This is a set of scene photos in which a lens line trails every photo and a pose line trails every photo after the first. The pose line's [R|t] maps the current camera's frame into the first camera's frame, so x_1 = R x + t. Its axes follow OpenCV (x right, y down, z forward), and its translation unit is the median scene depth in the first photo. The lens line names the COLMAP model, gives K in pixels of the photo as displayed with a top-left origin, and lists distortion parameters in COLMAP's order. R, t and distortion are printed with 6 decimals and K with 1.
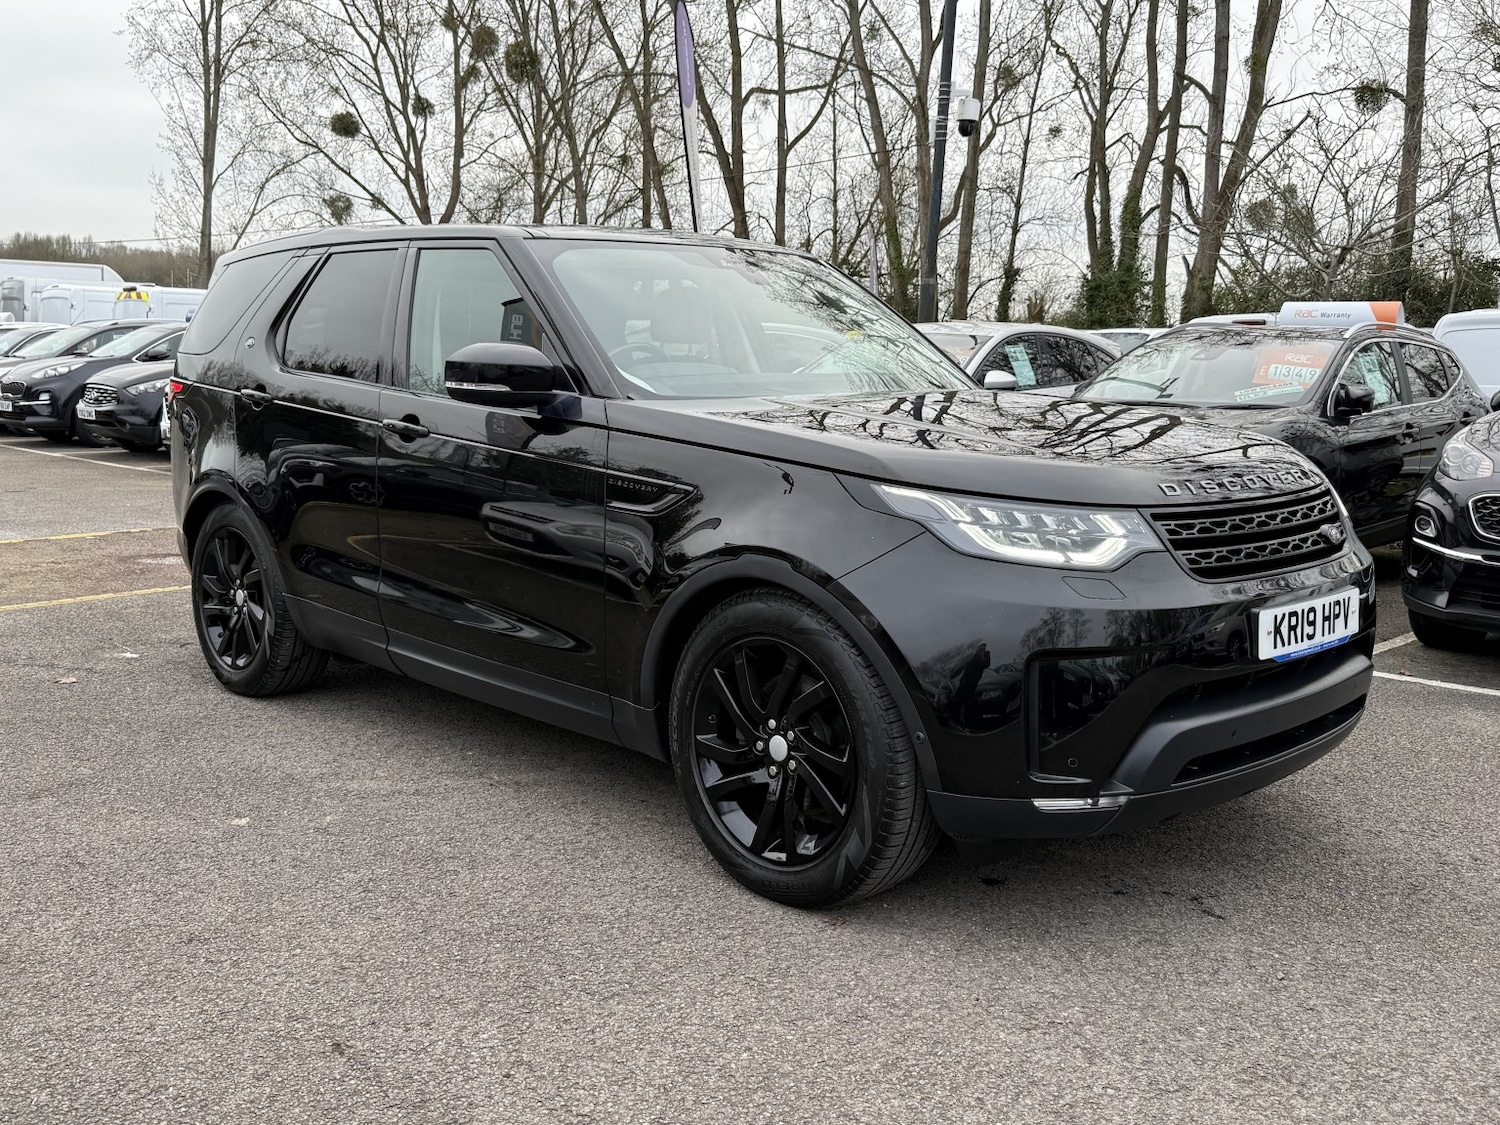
lens RADIAL K [[1393.3, 0, 745.5], [0, 1393.3, 568.7], [0, 0, 1]] dist [0.099436, 0.004348]
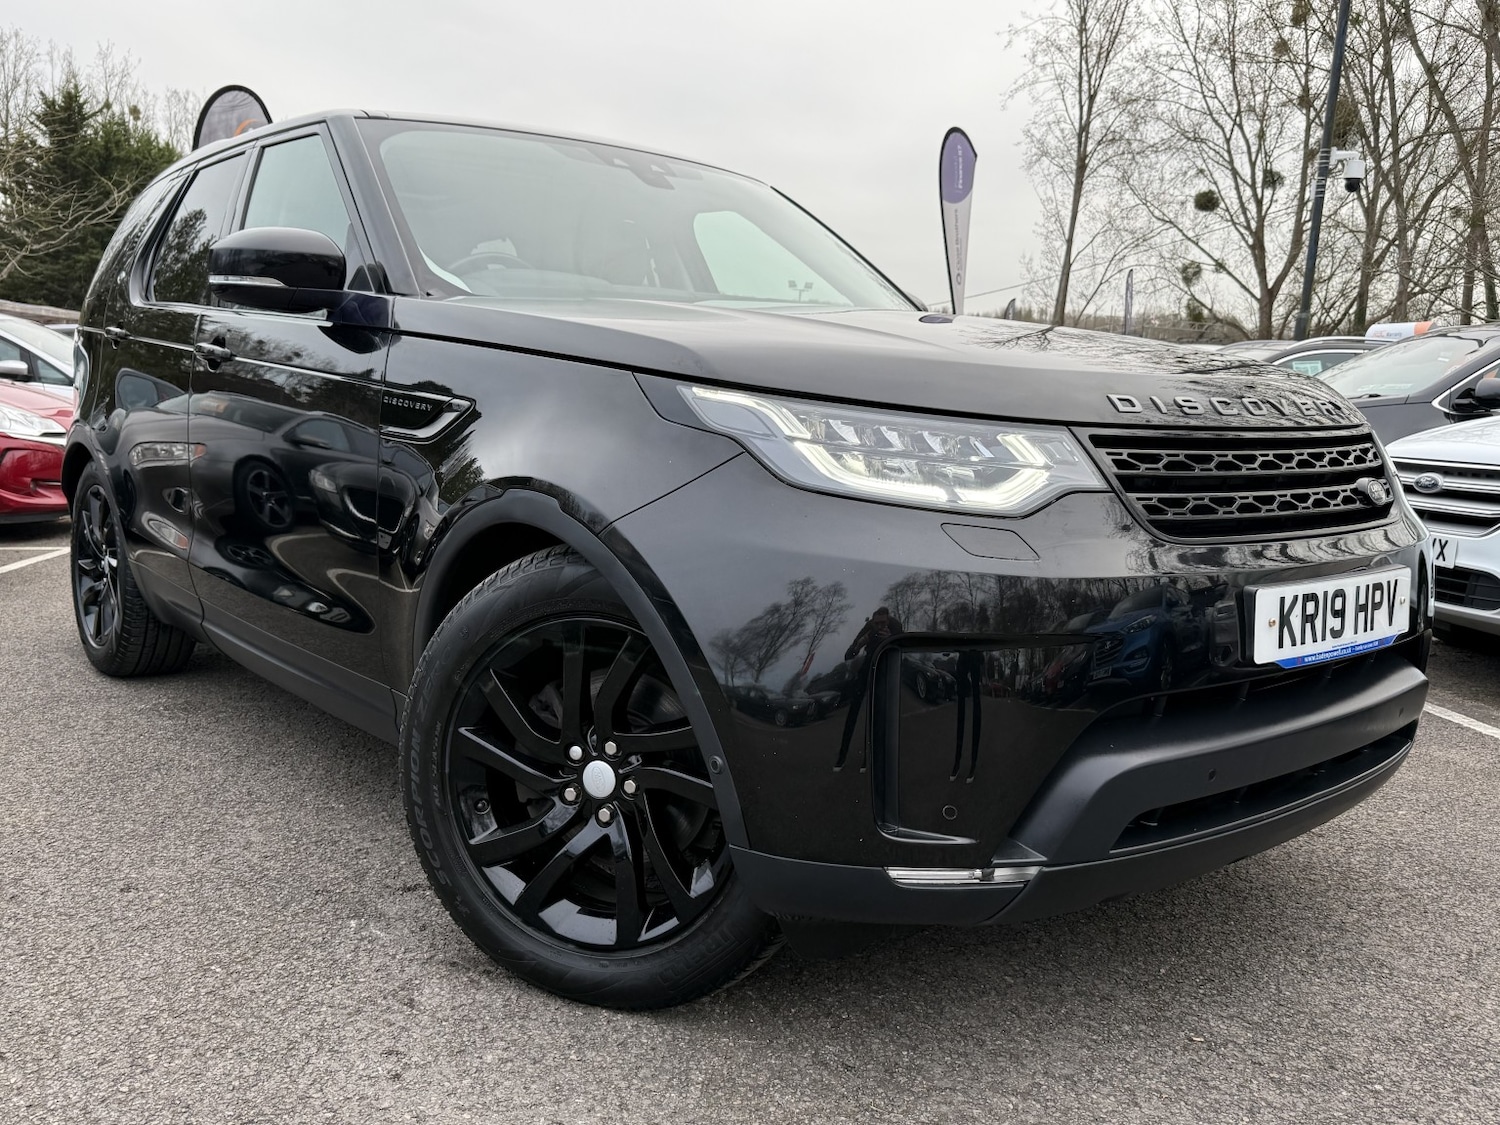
lens RADIAL K [[1260.3, 0, 748.8], [0, 1260.3, 558.3], [0, 0, 1]] dist [0.098023, -0.140293]
pose [[0.997292, 0.028374, -0.067856, 0.167396], [-0.029773, 0.999363, -0.019697, 0.034082], [0.067254, 0.021664, 0.997501, 0.389720]]
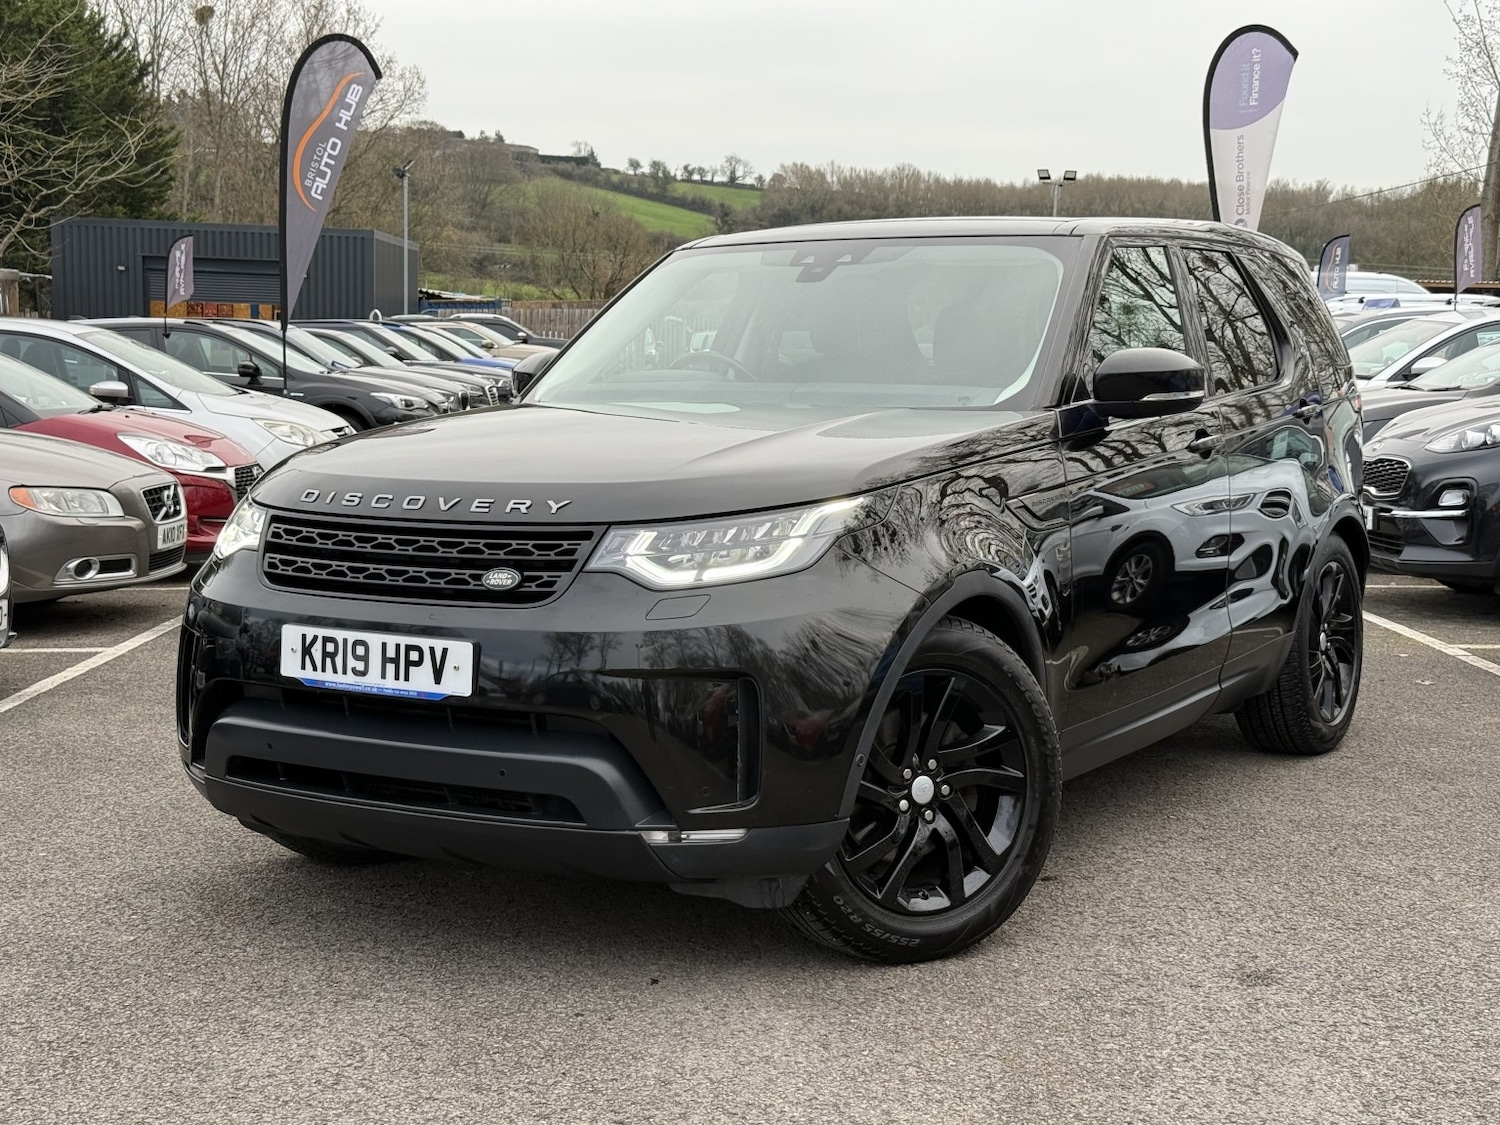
lens RADIAL K [[2103.1, 0, 745.9], [0, 2103.1, 566.0], [0, 0, 1]] dist [0.175417, -0.329012]
pose [[0.983578, 0.007697, -0.180321, 0.322326], [-0.015736, 0.998943, -0.043195, 0.119641], [0.179798, 0.045323, 0.982659, -0.925306]]
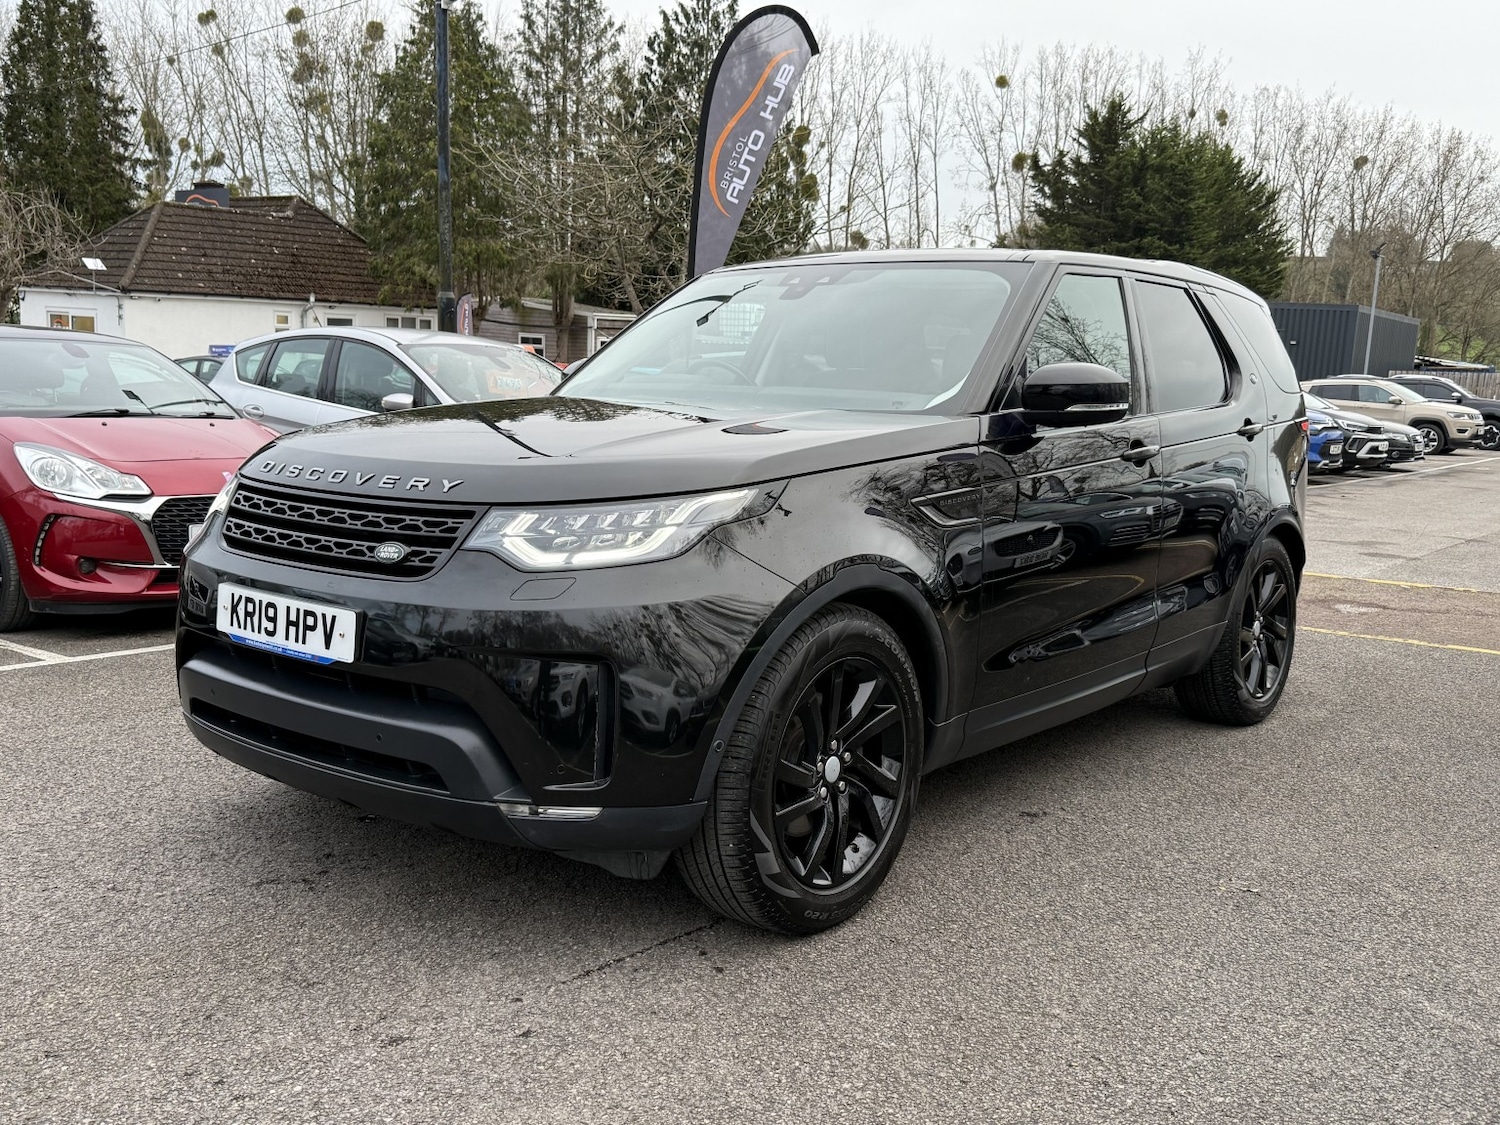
lens RADIAL K [[1393.3, 0, 745.5], [0, 1393.3, 568.7], [0, 0, 1]] dist [0.099436, 0.004348]
pose [[0.952102, 0.059557, -0.299924, 0.436649], [-0.065507, 0.997804, -0.009813, 0.076070], [0.298681, 0.028990, 0.953913, -0.446600]]
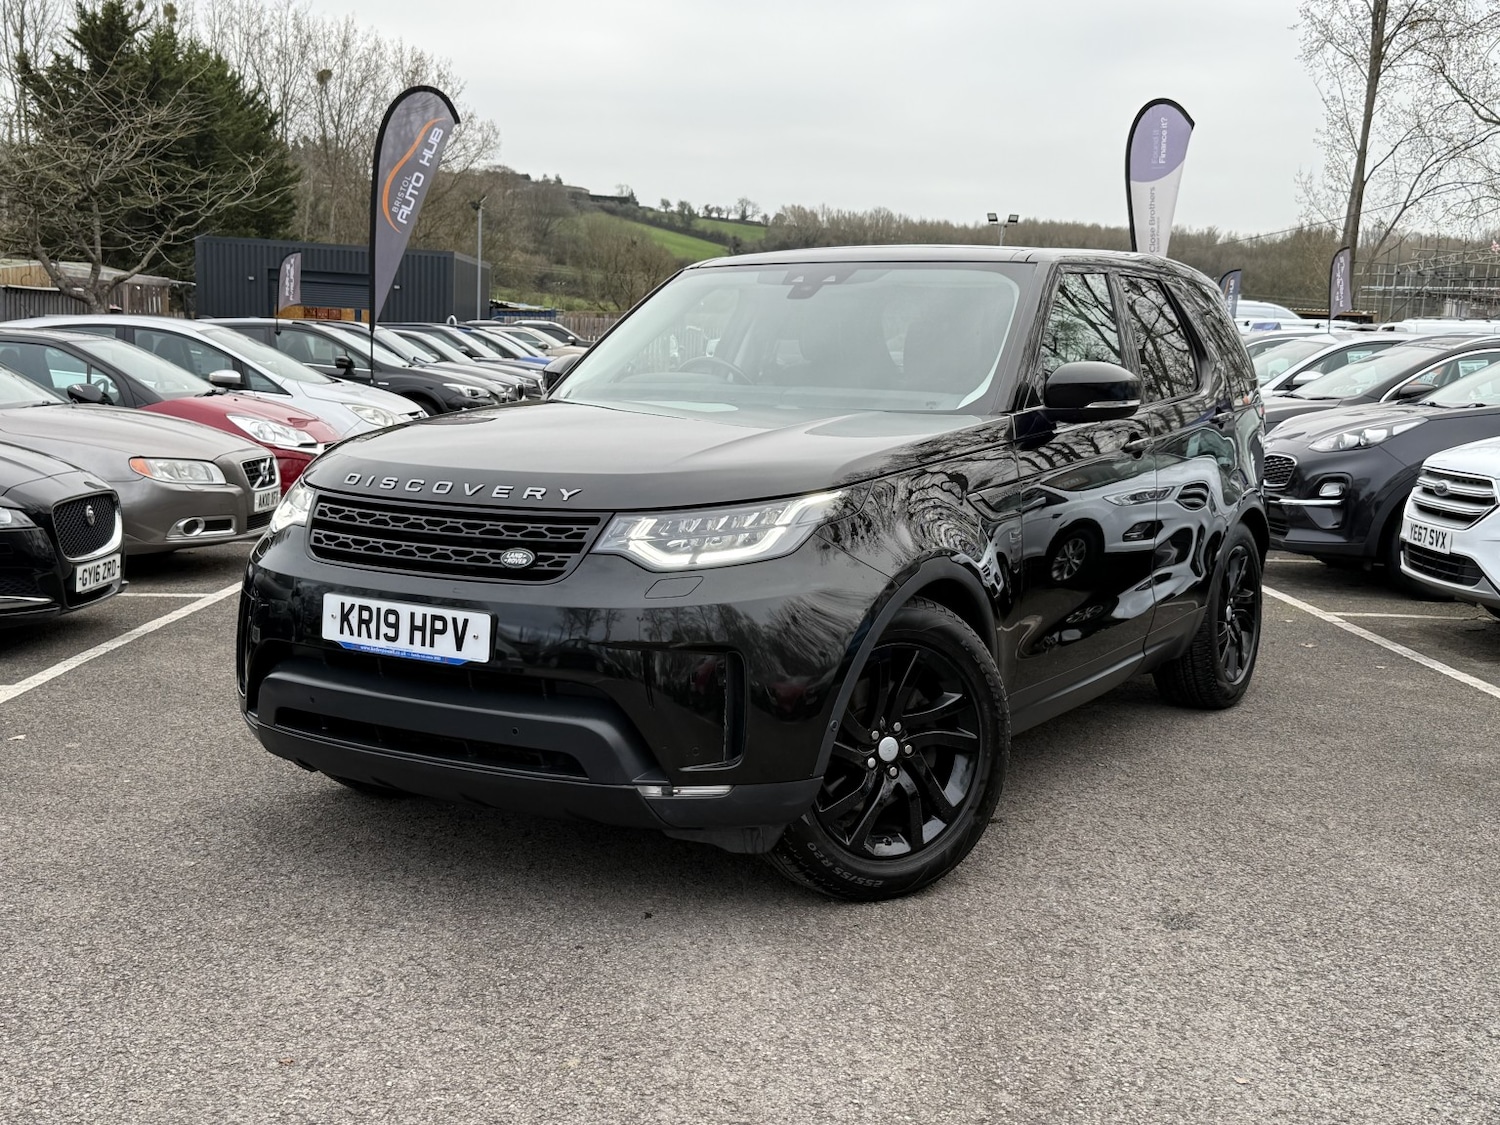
lens RADIAL K [[1664.4, 0, 750.0], [0, 1664.4, 562.5], [0, 0, 1]] dist [0.192403, -0.427100]
pose [[0.983455, 0.030583, -0.178552, 0.303551], [-0.034899, 0.999168, -0.021081, 0.094276], [0.177758, 0.026964, 0.983705, -0.775904]]
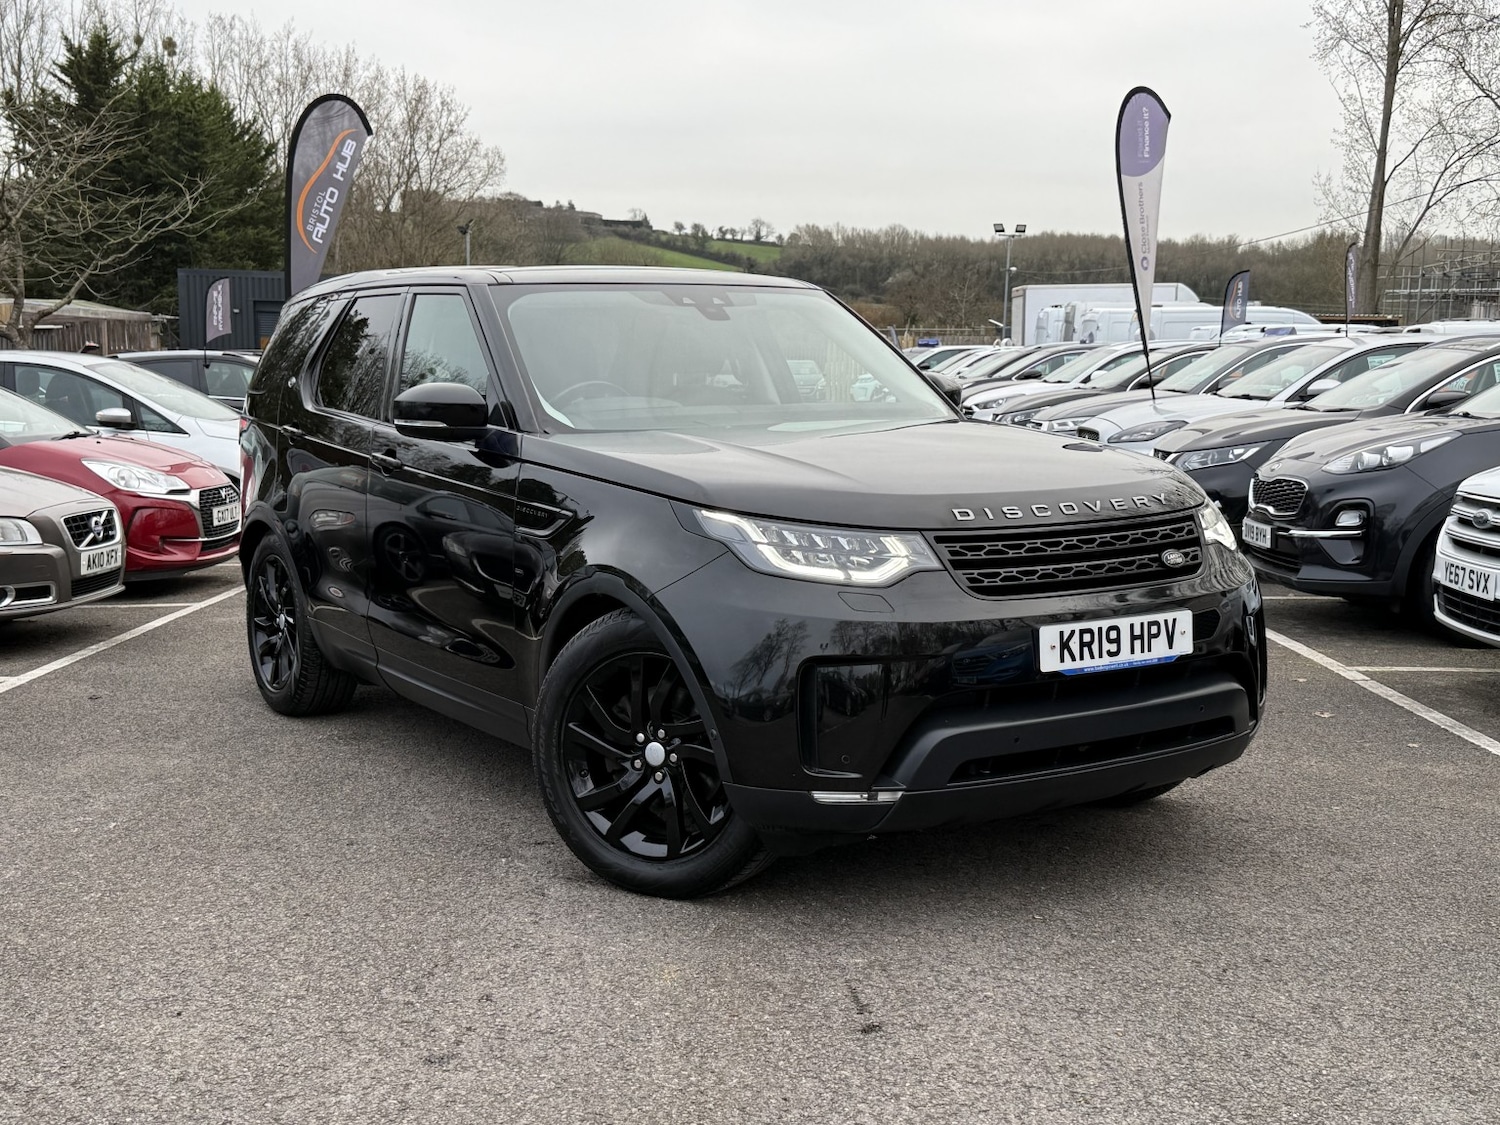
lens RADIAL K [[1688.3, 0, 750.0], [0, 1688.3, 562.5], [0, 0, 1]] dist [0.193215, -0.443607]
pose [[0.981576, 0.004379, -0.191020, 0.391243], [-0.011263, 0.999325, -0.034965, 0.028539], [0.190738, 0.036472, 0.980963, -0.318300]]
